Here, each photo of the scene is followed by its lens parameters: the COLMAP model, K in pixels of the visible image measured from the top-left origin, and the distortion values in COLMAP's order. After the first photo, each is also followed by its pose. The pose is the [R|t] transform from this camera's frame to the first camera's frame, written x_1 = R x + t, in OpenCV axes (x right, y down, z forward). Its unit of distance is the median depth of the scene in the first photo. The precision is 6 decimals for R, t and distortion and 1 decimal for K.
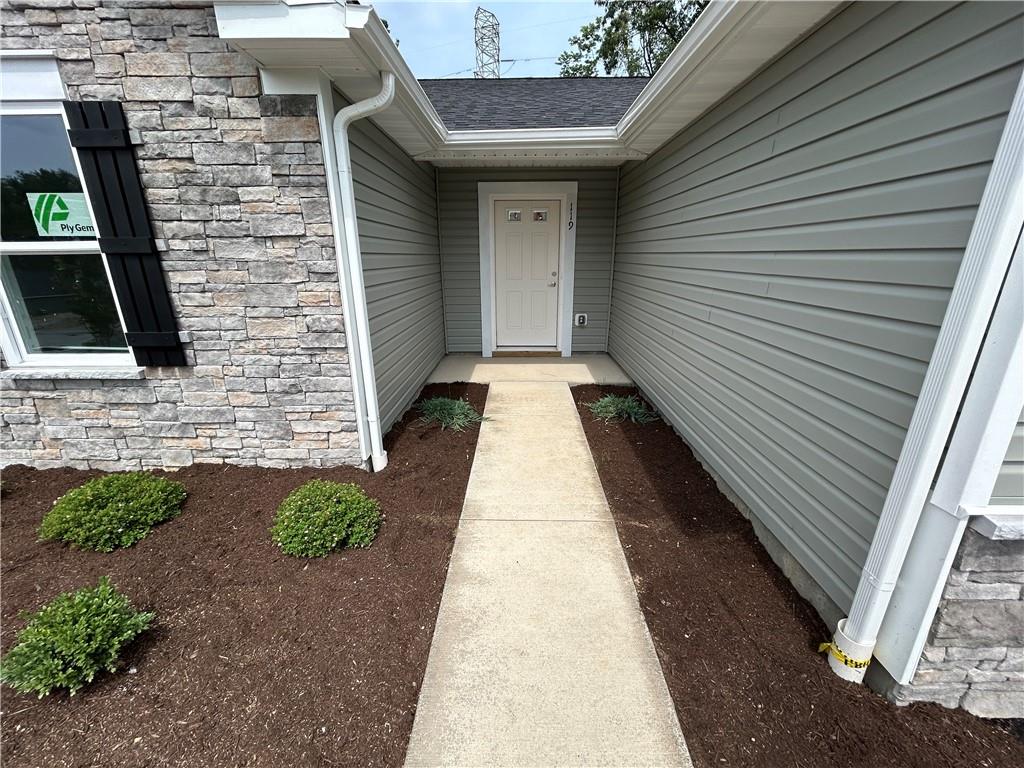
lens RADIAL K [[411.2, 0, 512.0], [0, 411.2, 384.0], [0, 0, 1]] dist [0.000033, -0.000156]
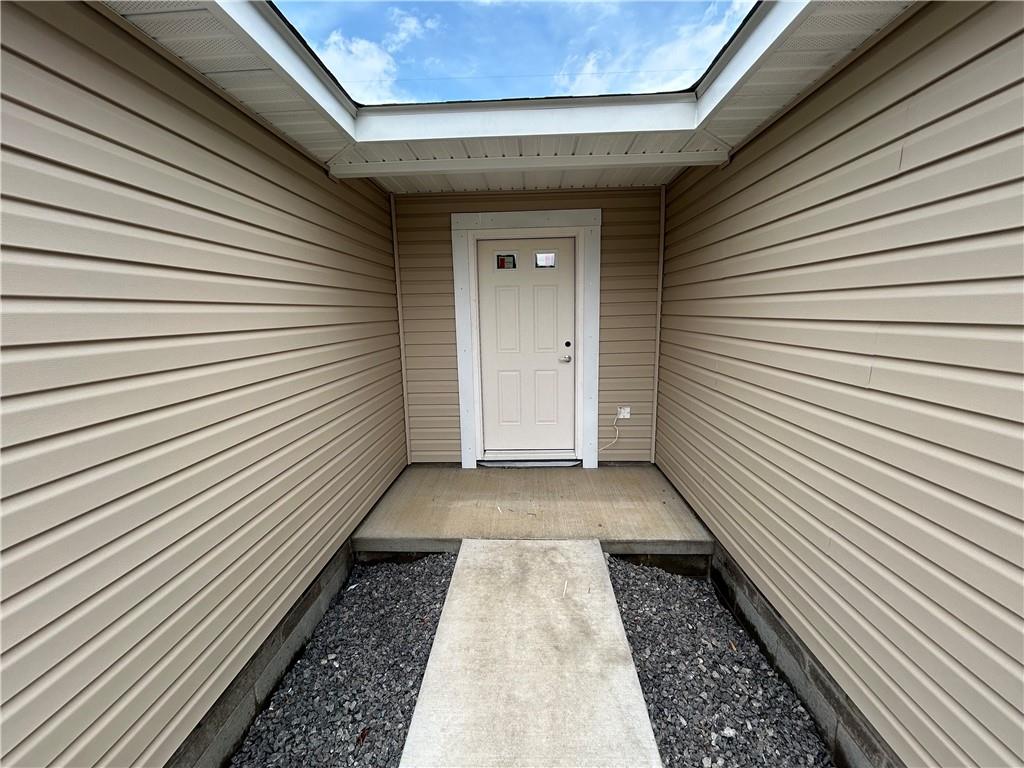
lens RADIAL K [[411.2, 0, 512.0], [0, 411.2, 384.0], [0, 0, 1]] dist [0.000033, -0.000156]
pose [[0.999590, -0.011548, -0.026206, 0.029666], [0.008034, 0.991423, -0.130442, -0.132018], [0.027488, 0.130178, 0.991110, 0.376028]]
